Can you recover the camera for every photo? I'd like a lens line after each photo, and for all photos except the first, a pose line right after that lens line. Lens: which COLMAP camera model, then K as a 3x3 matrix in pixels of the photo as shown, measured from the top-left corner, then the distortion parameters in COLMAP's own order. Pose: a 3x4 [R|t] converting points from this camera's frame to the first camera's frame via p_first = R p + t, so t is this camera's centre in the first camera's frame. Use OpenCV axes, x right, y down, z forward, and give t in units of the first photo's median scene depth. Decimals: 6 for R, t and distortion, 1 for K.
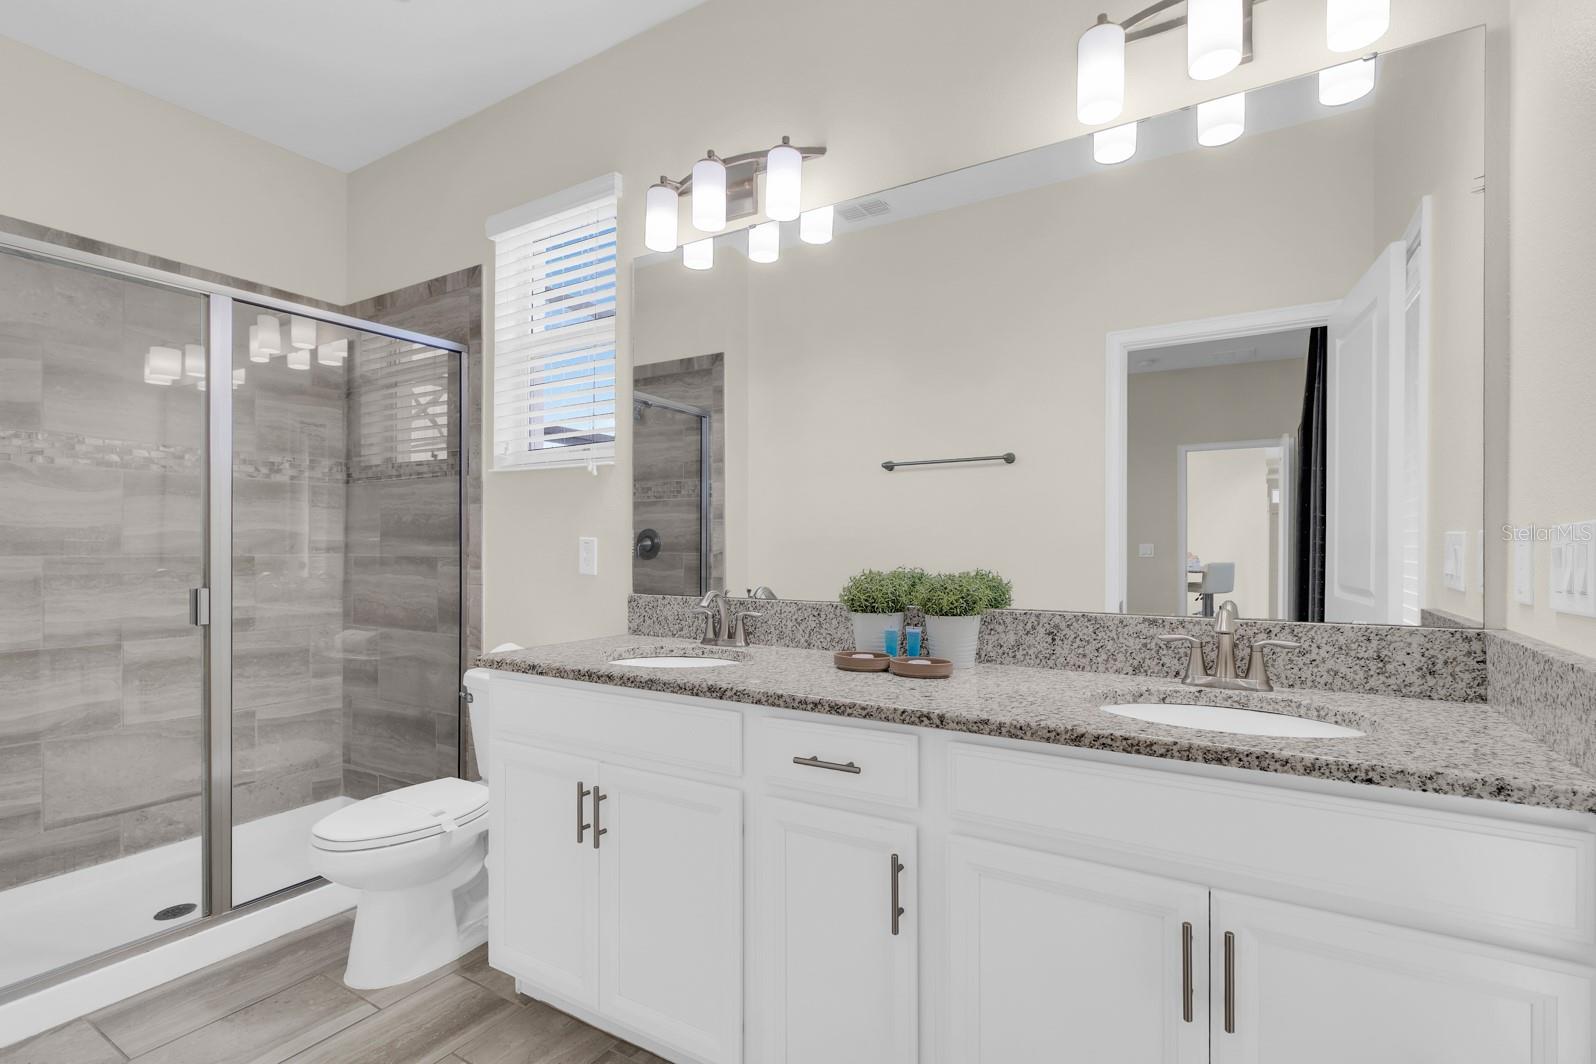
lens RADIAL K [[744.8, 0, 798.5], [0, 744.8, 533.8], [0, 0, 1]] dist [0.001466, 0.001009]
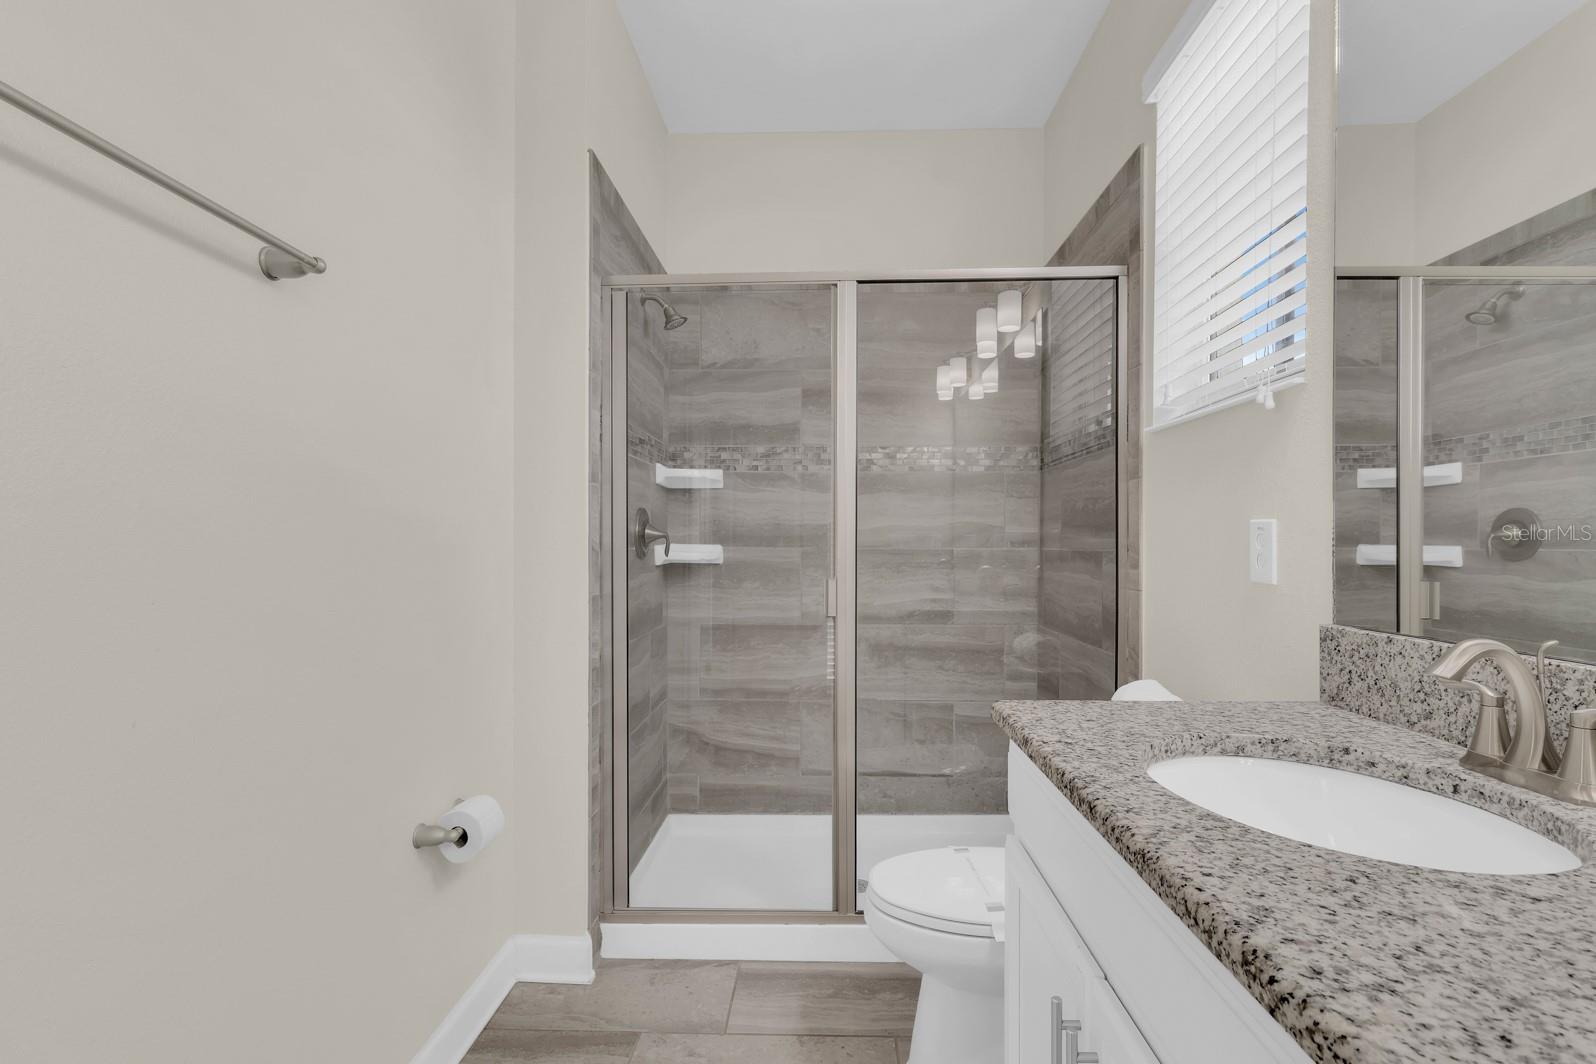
lens RADIAL K [[744.8, 0, 803.2], [0, 744.8, 538.1], [0, 0, 1]] dist [0.001466, 0.001009]
pose [[0.499487, -0.007210, -0.866292, 0.034804], [0.014633, 0.999893, 0.000116, 0.012764], [0.866198, -0.012734, 0.499539, 0.355455]]
